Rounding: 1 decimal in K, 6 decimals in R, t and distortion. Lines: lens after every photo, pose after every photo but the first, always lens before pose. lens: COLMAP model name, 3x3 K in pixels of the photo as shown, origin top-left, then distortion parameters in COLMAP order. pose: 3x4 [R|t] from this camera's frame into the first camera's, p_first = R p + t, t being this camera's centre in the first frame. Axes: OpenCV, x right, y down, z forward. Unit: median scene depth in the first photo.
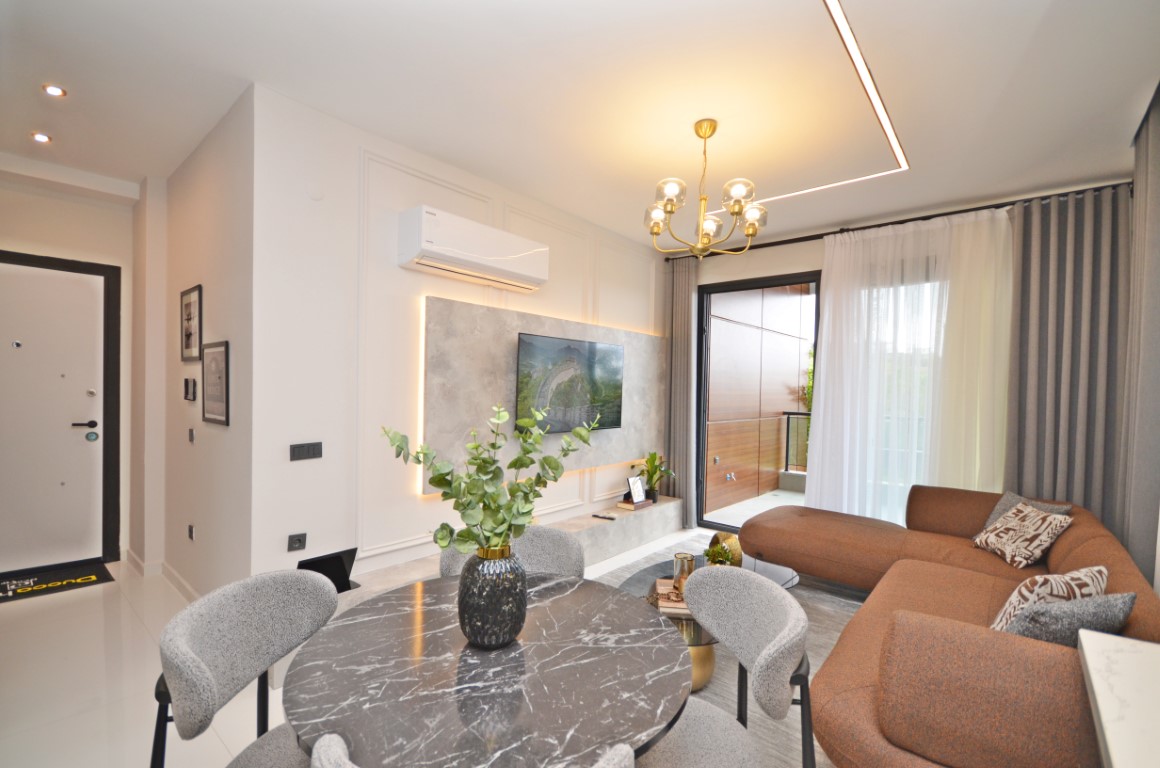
lens RADIAL K [[513.6, 0, 575.9], [0, 513.6, 396.0], [0, 0, 1]] dist [0.014883, -0.016088]
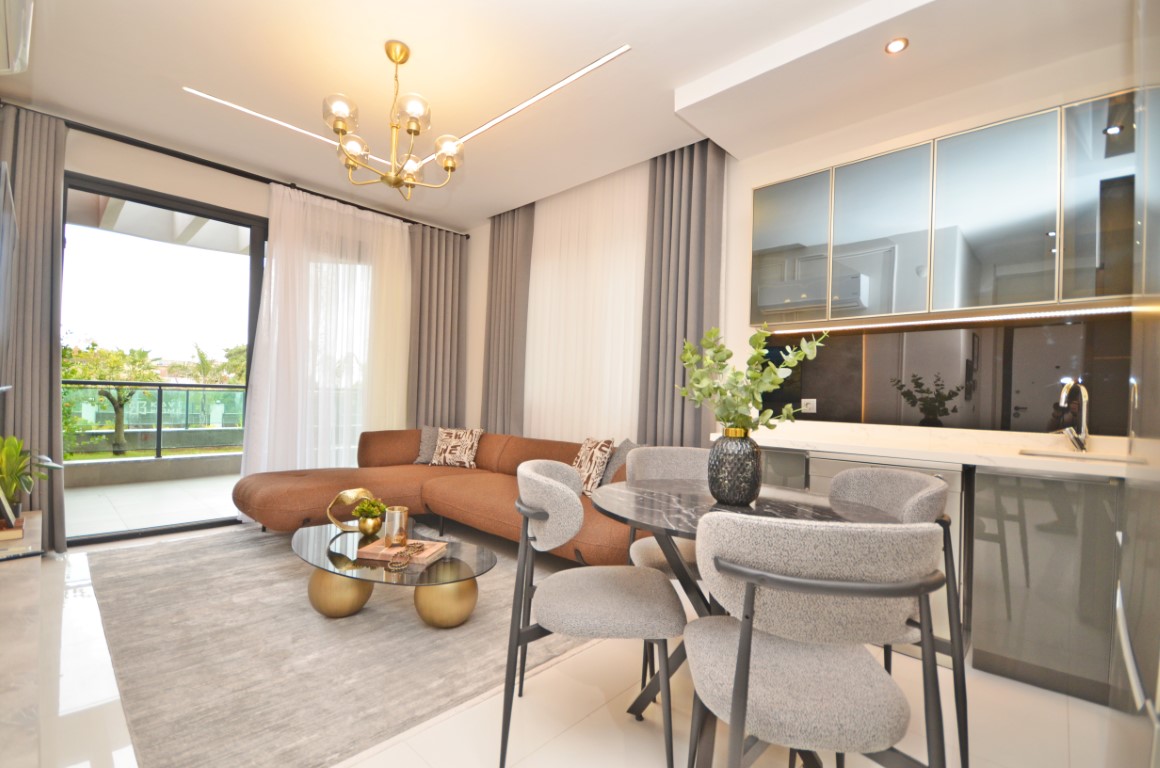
lens RADIAL K [[513.6, 0, 575.9], [0, 513.6, 396.0], [0, 0, 1]] dist [0.014883, -0.016088]
pose [[0.042281, -0.013832, 0.999010, -0.512244], [-0.013278, 0.999808, 0.014405, 0.067224], [-0.999018, -0.013874, 0.042089, 0.471696]]
